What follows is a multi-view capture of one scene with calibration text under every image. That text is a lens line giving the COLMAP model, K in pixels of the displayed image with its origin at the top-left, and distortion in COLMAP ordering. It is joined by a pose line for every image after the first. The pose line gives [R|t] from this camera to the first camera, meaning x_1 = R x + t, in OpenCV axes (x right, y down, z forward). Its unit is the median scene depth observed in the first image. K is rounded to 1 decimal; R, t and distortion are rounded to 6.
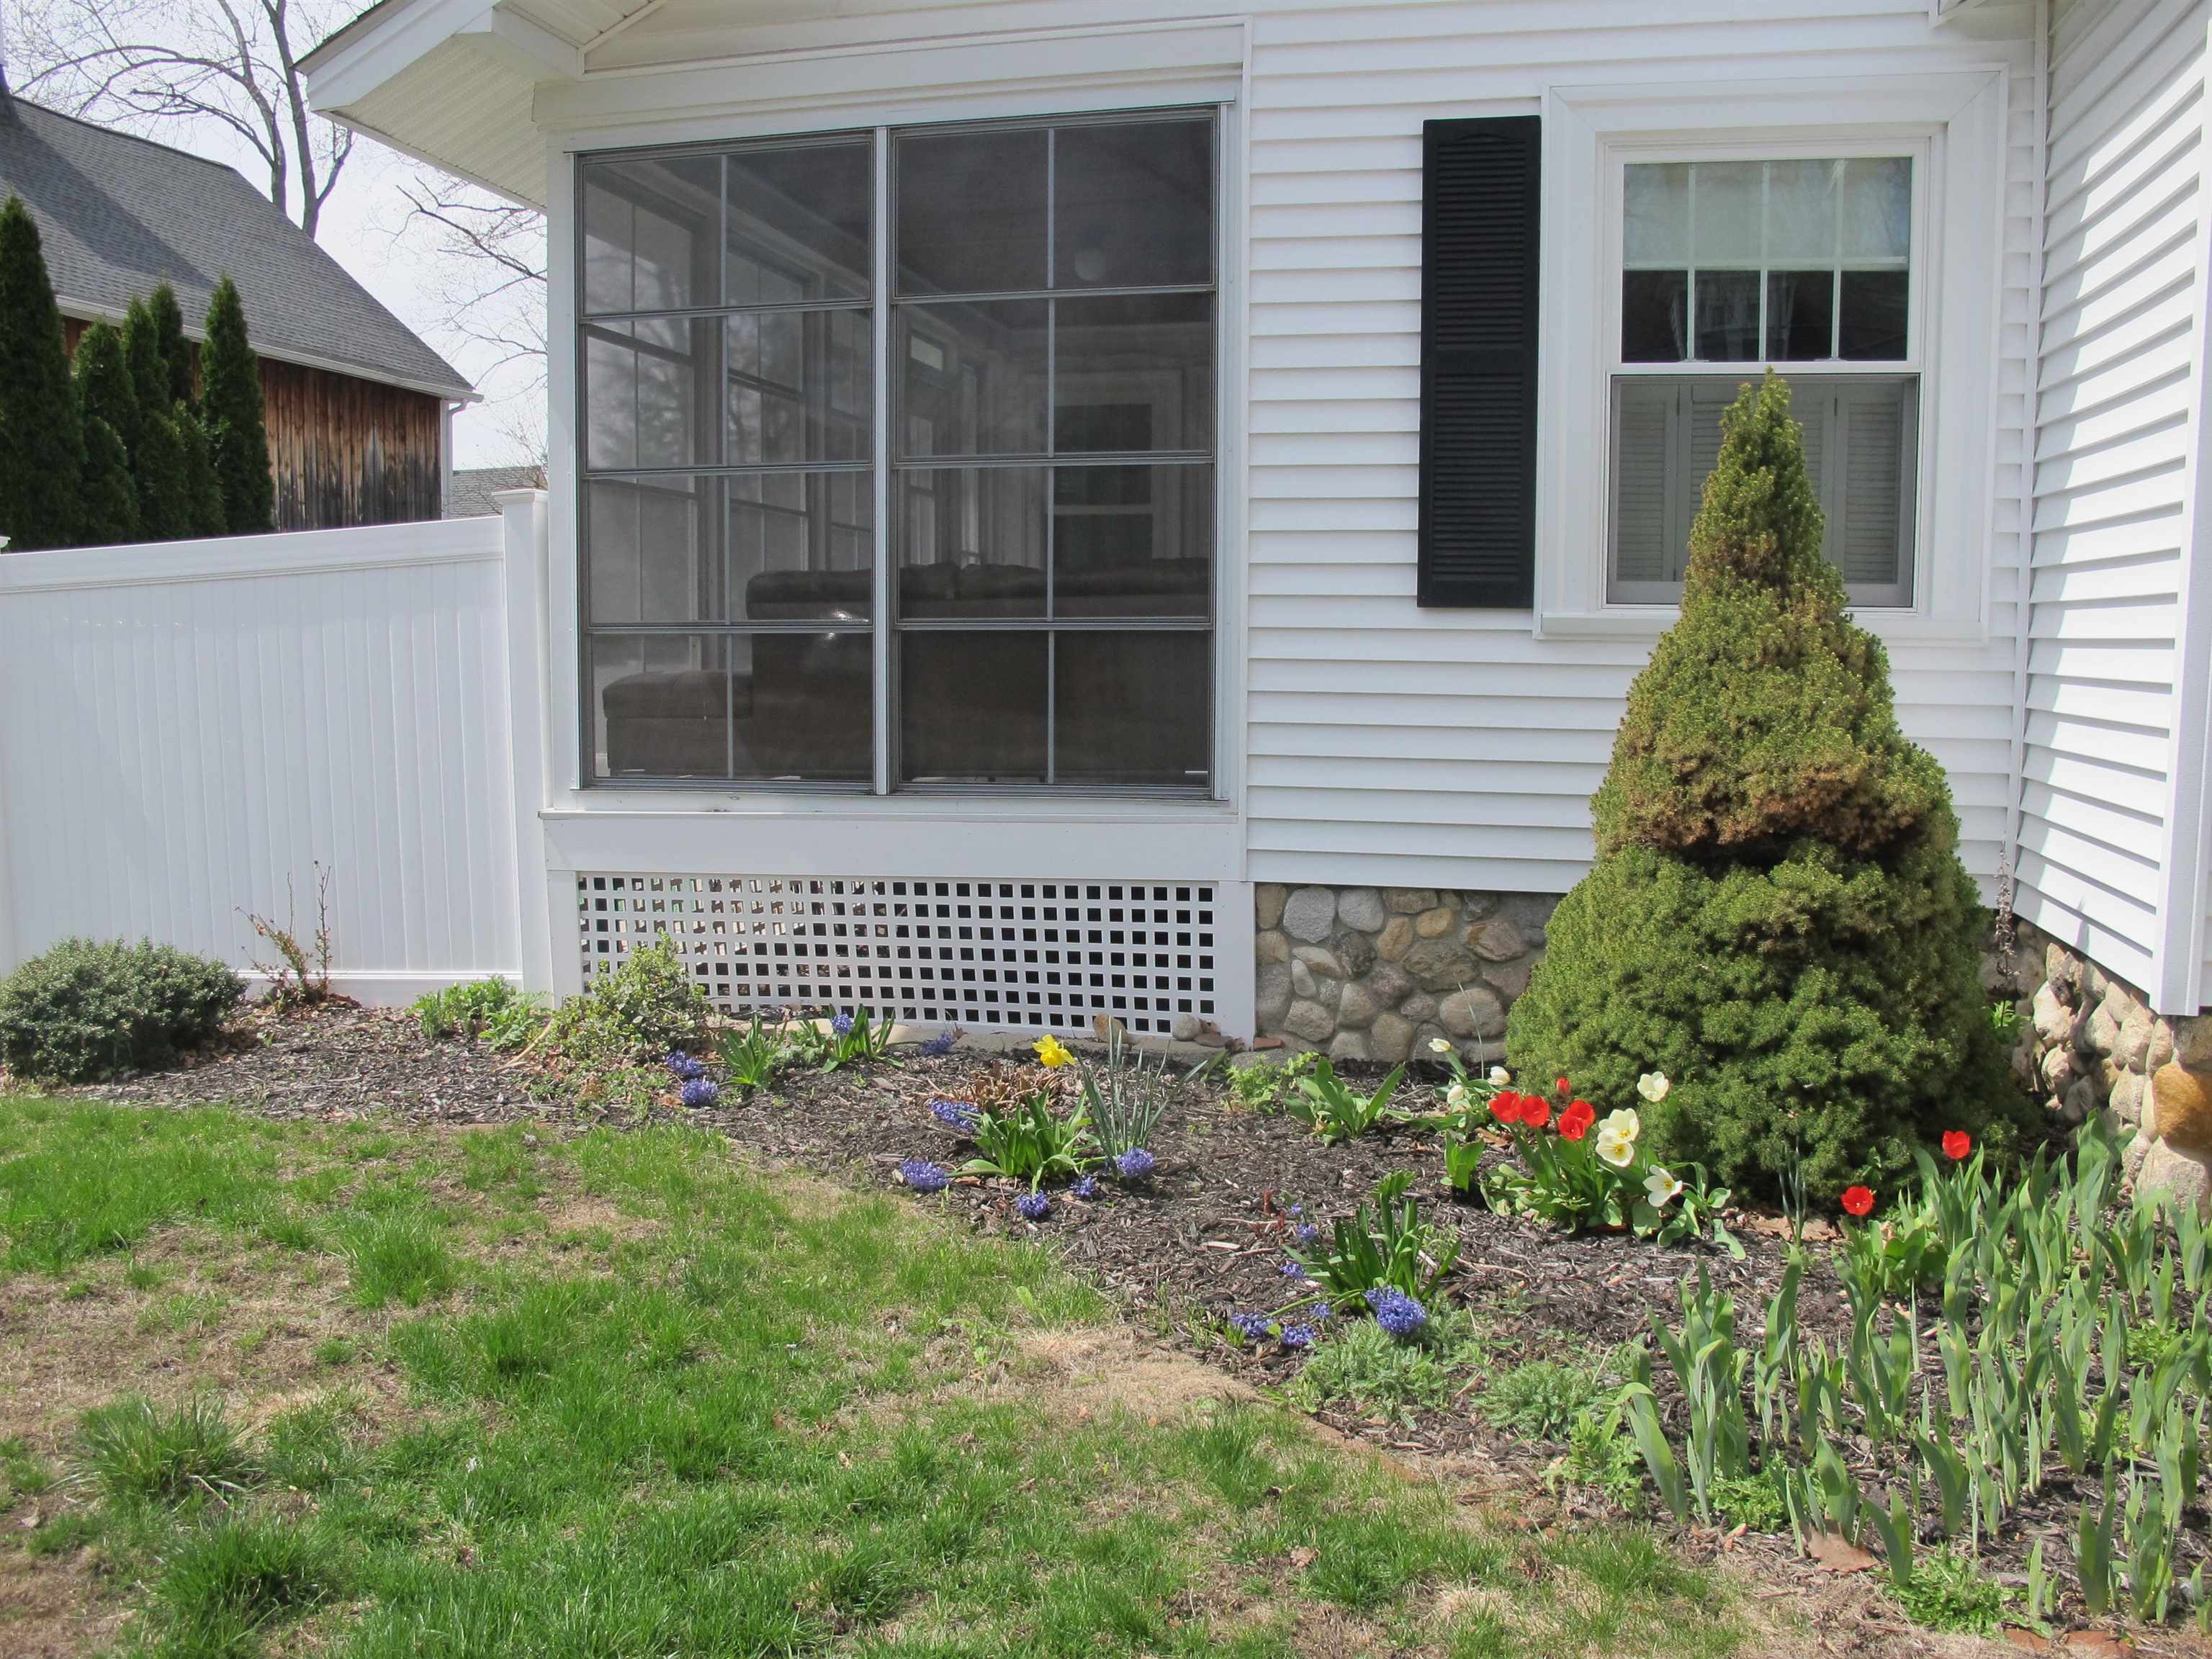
lens RADIAL K [[1847.4, 0, 1095.8], [0, 1847.4, 830.0], [0, 0, 1]] dist [-0.139763, 0.097049]
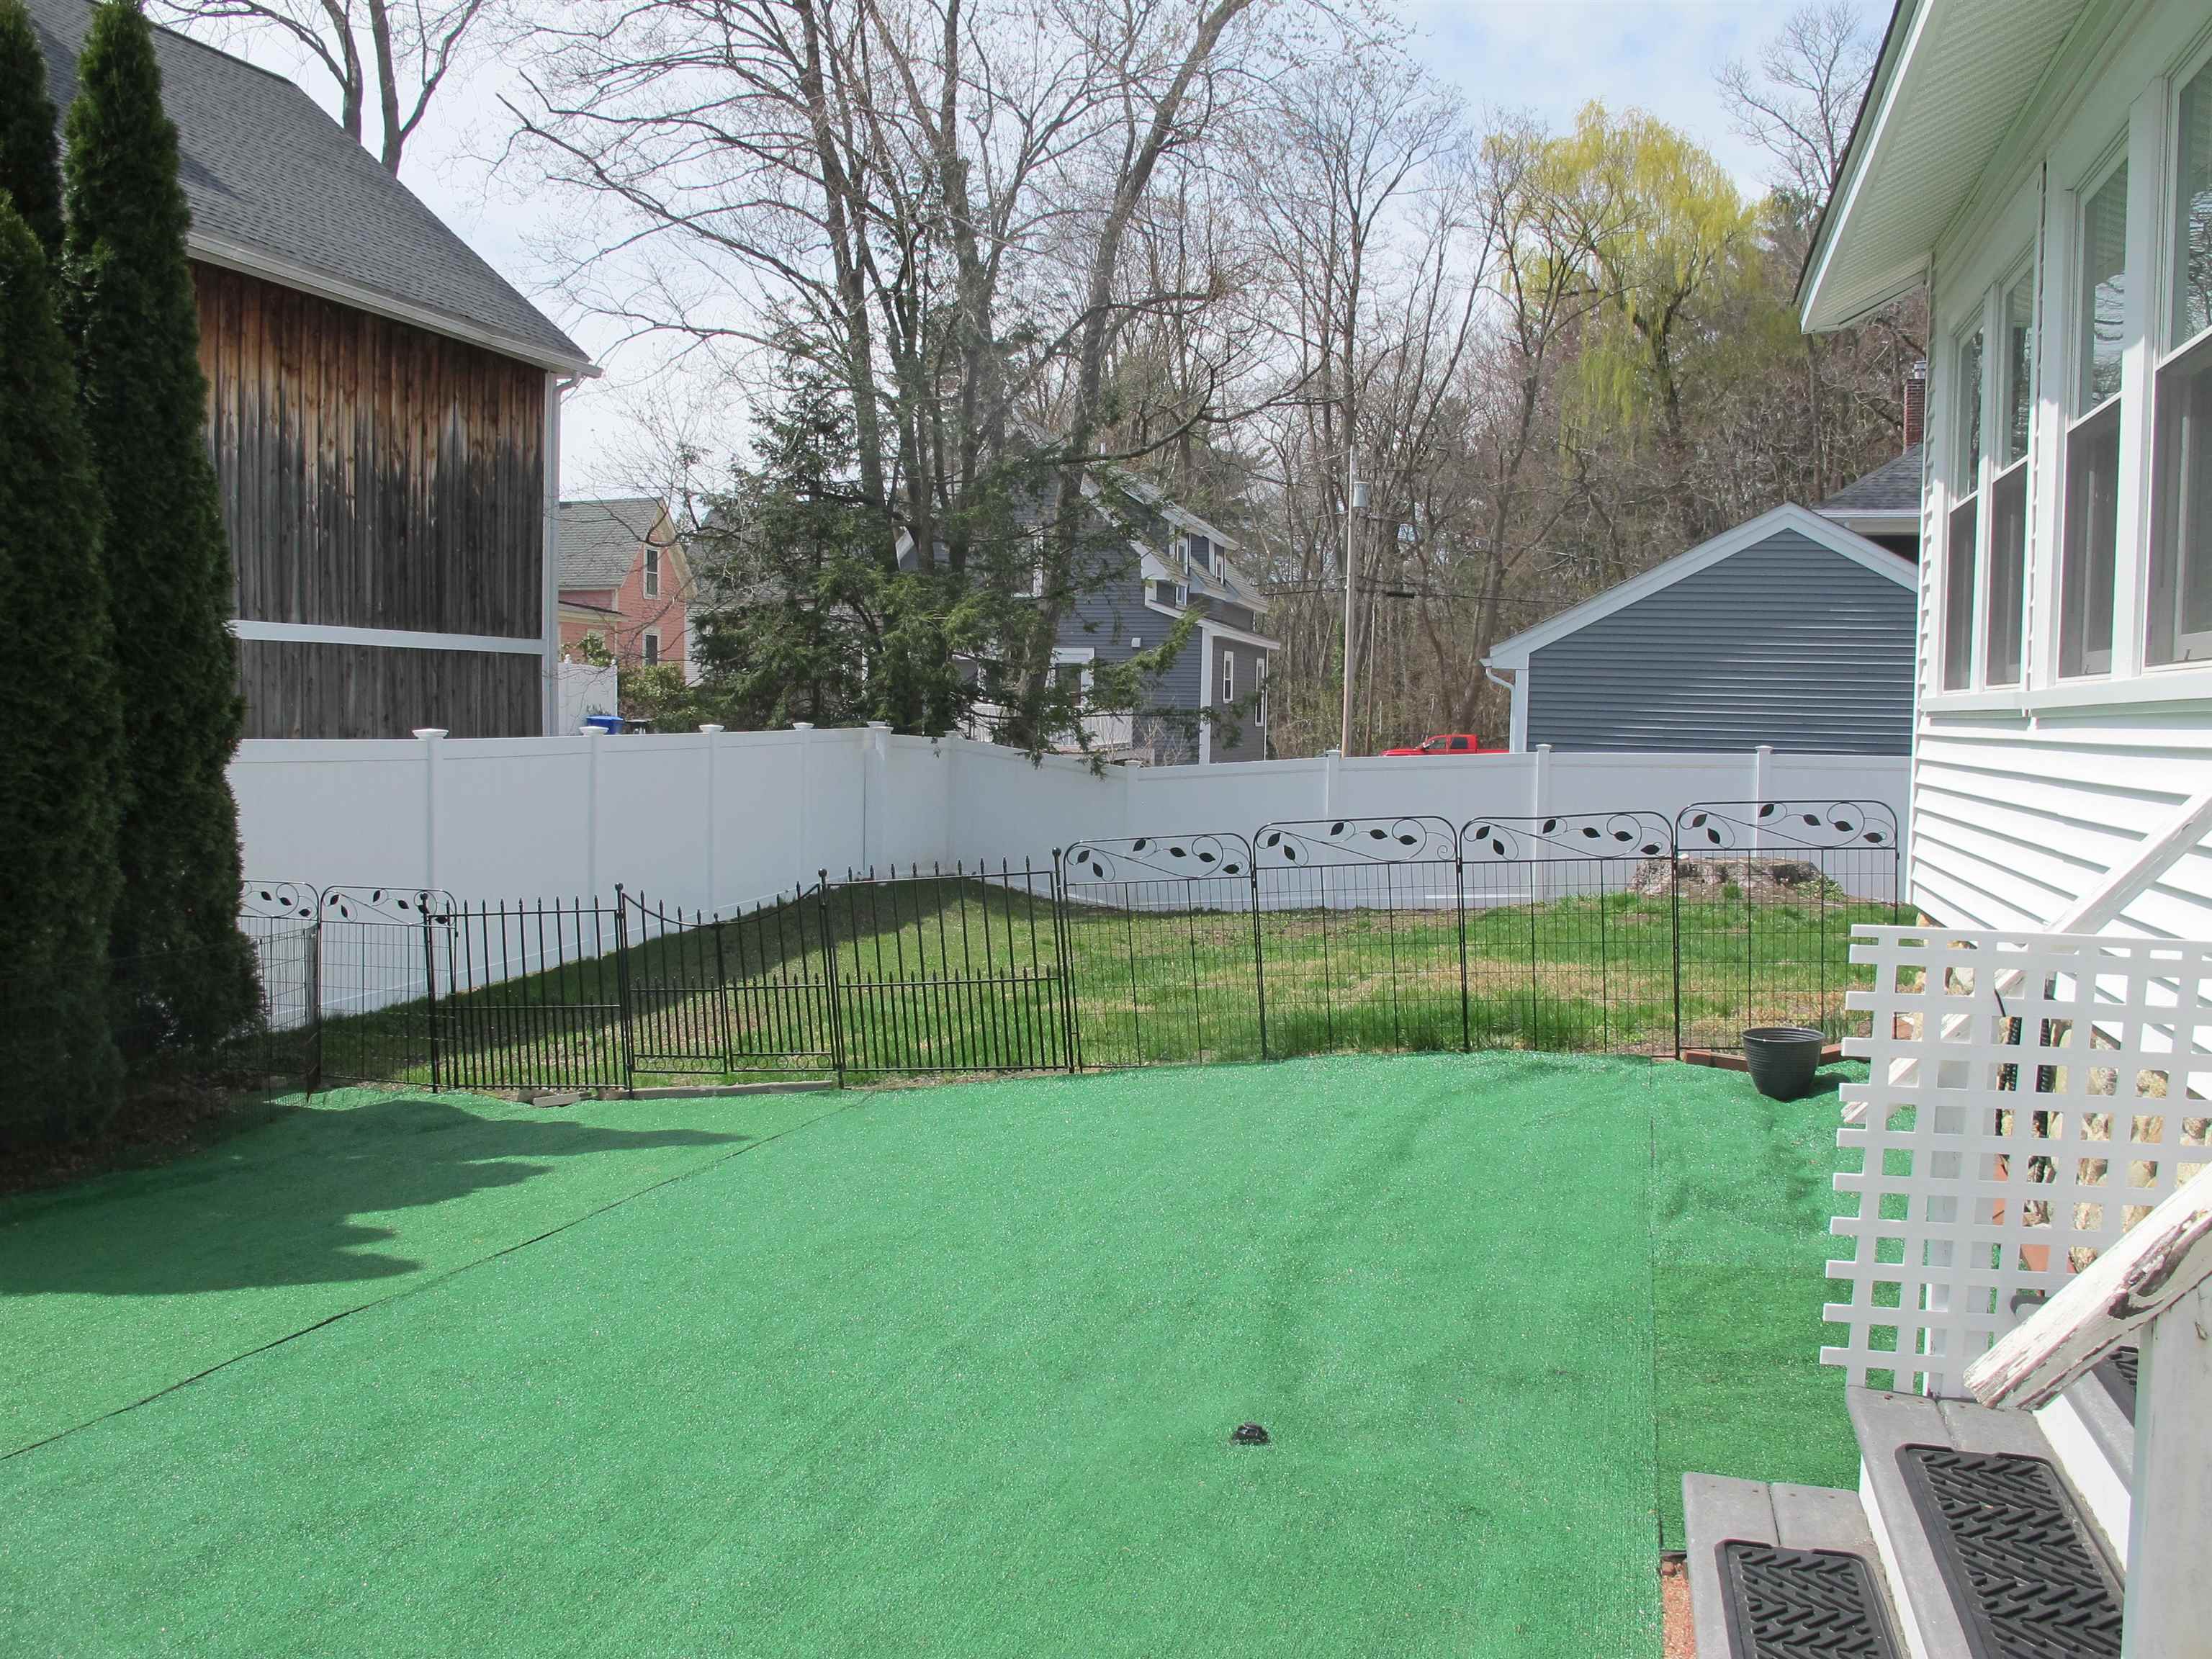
lens RADIAL K [[1847.4, 0, 1095.8], [0, 1847.4, 830.0], [0, 0, 1]] dist [-0.139763, 0.097049]
pose [[0.998278, 0.016873, -0.056184, -0.104049], [-0.018844, 0.999219, -0.034733, -0.029768], [0.055554, 0.035732, 0.997816, 0.312921]]
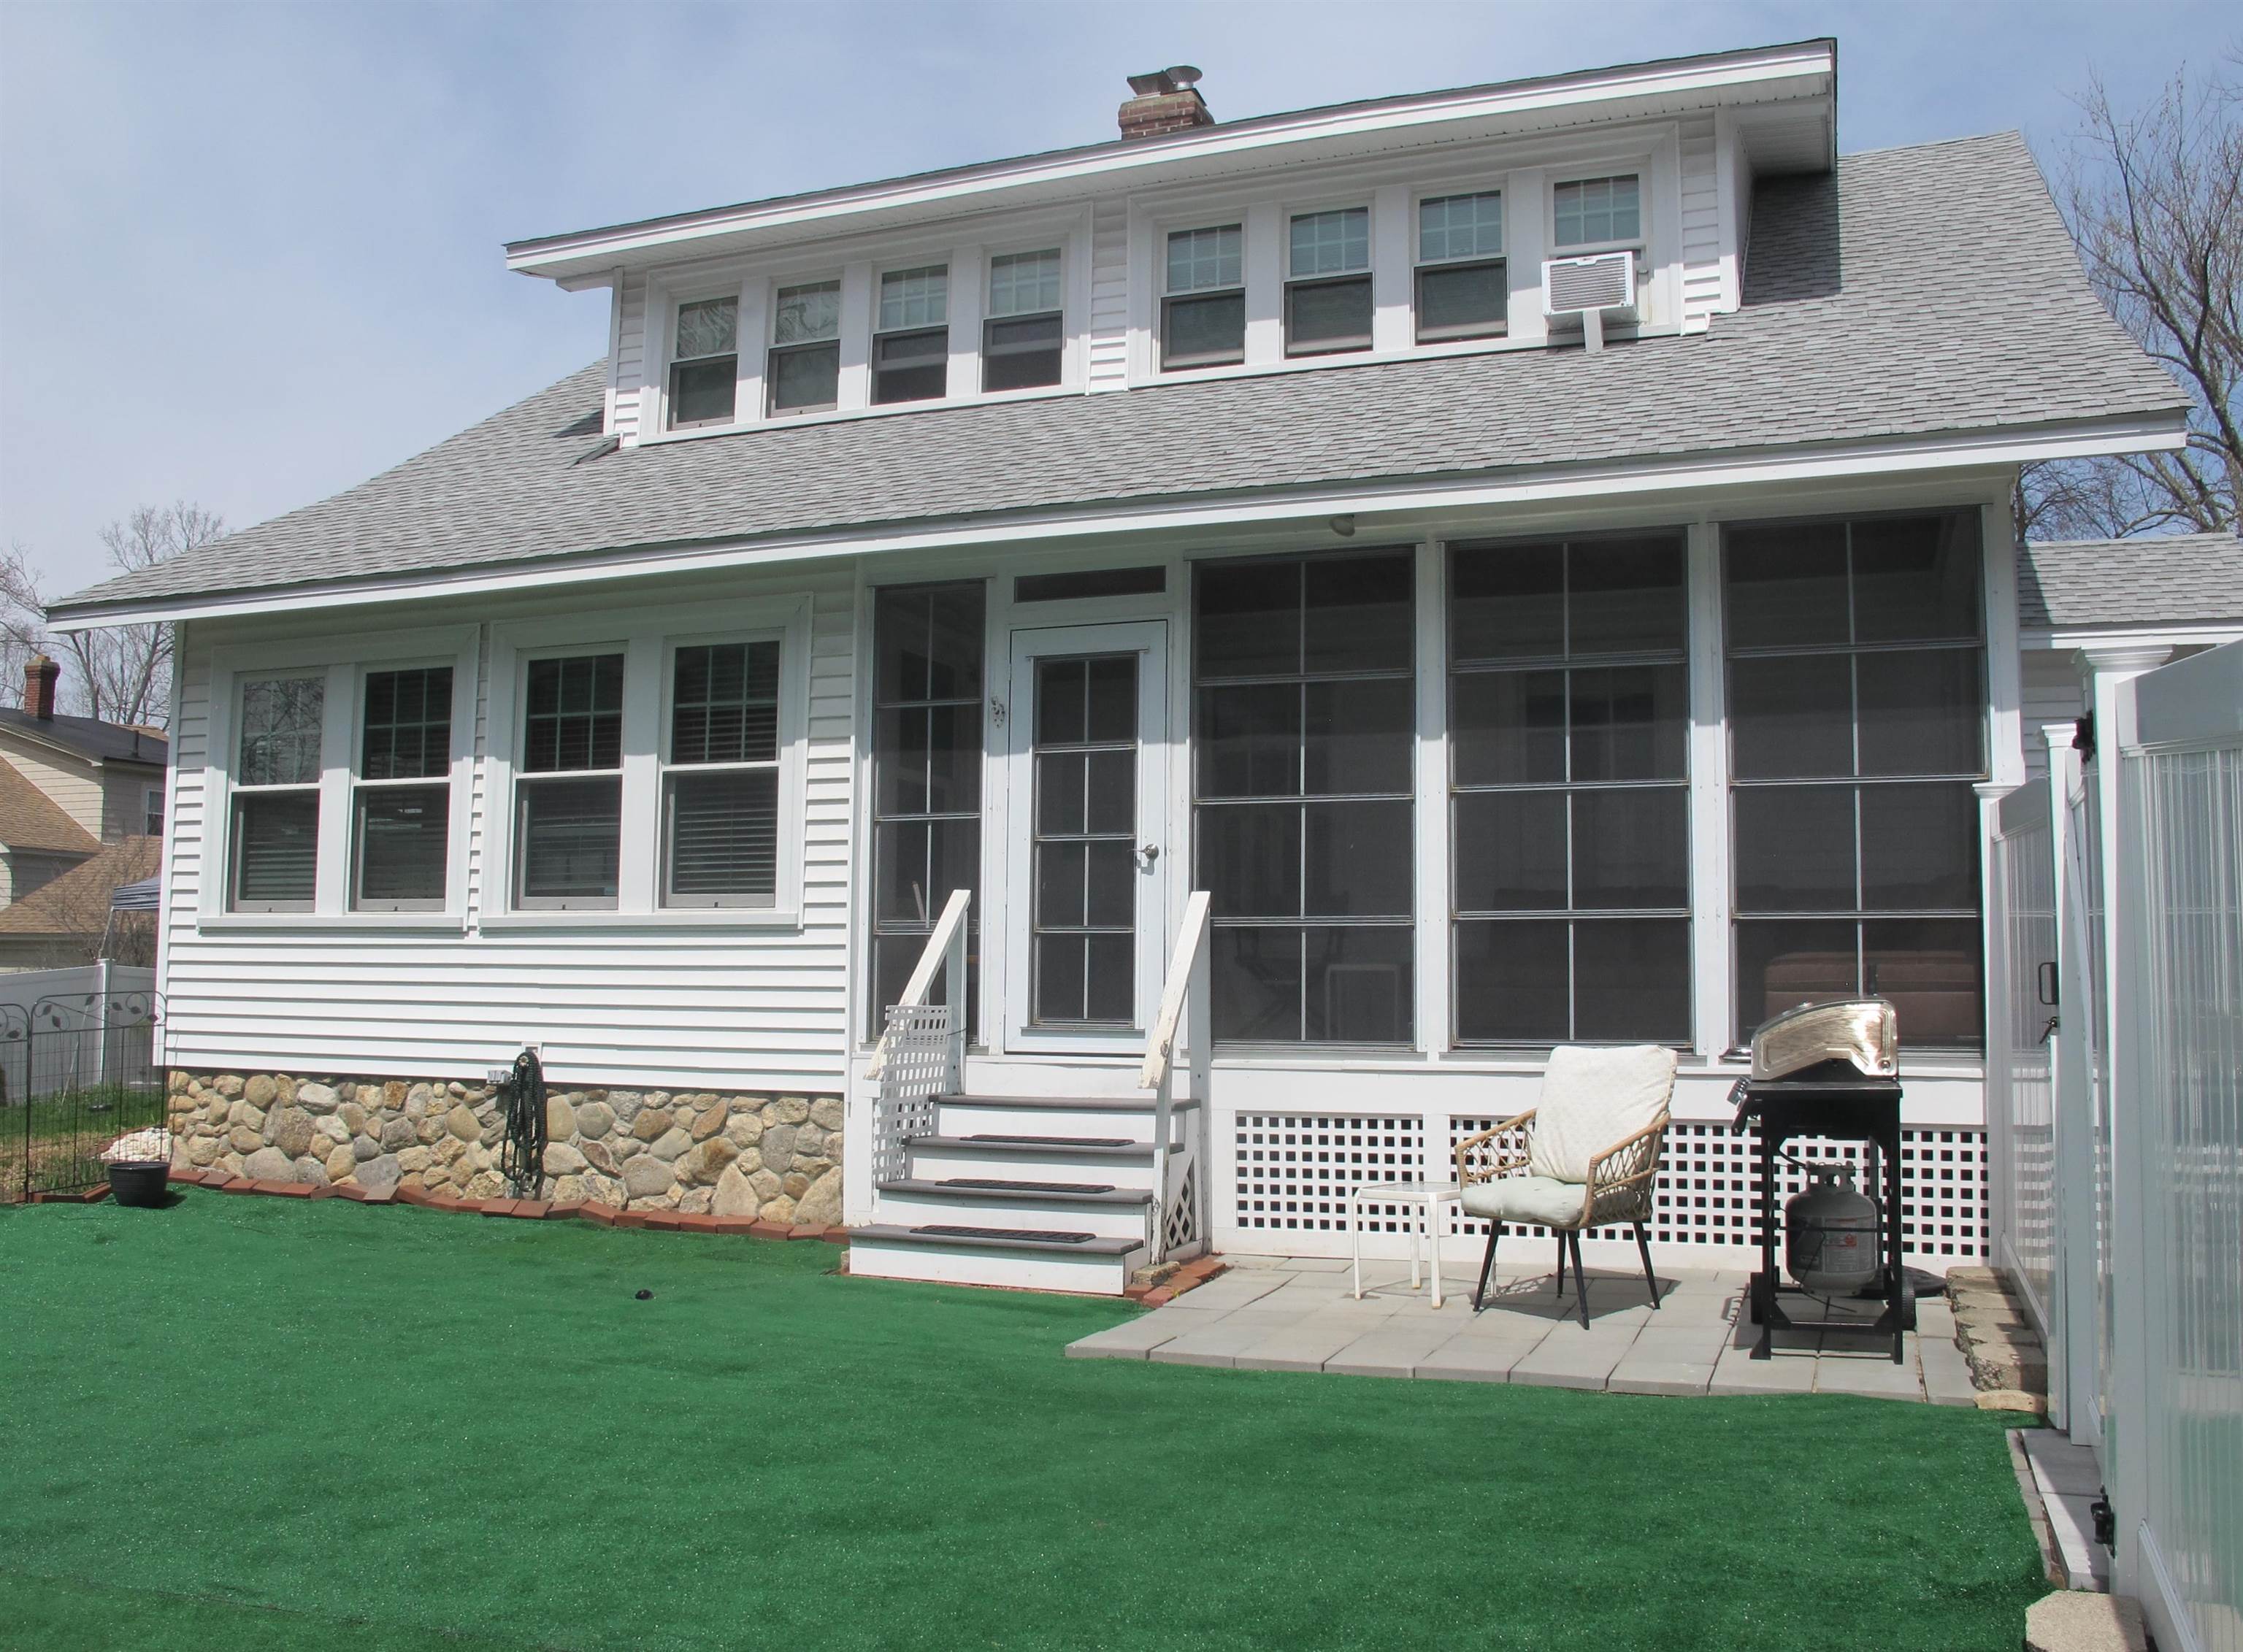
lens RADIAL K [[1923.6, 0, 1116.4], [0, 1923.6, 819.8], [0, 0, 1]] dist [-0.149572, 0.113979]
pose [[0.139519, 0.083810, 0.986666, -0.374149], [0.089896, 0.991225, -0.096909, -0.025285], [-0.986130, 0.102218, 0.130761, 0.339512]]
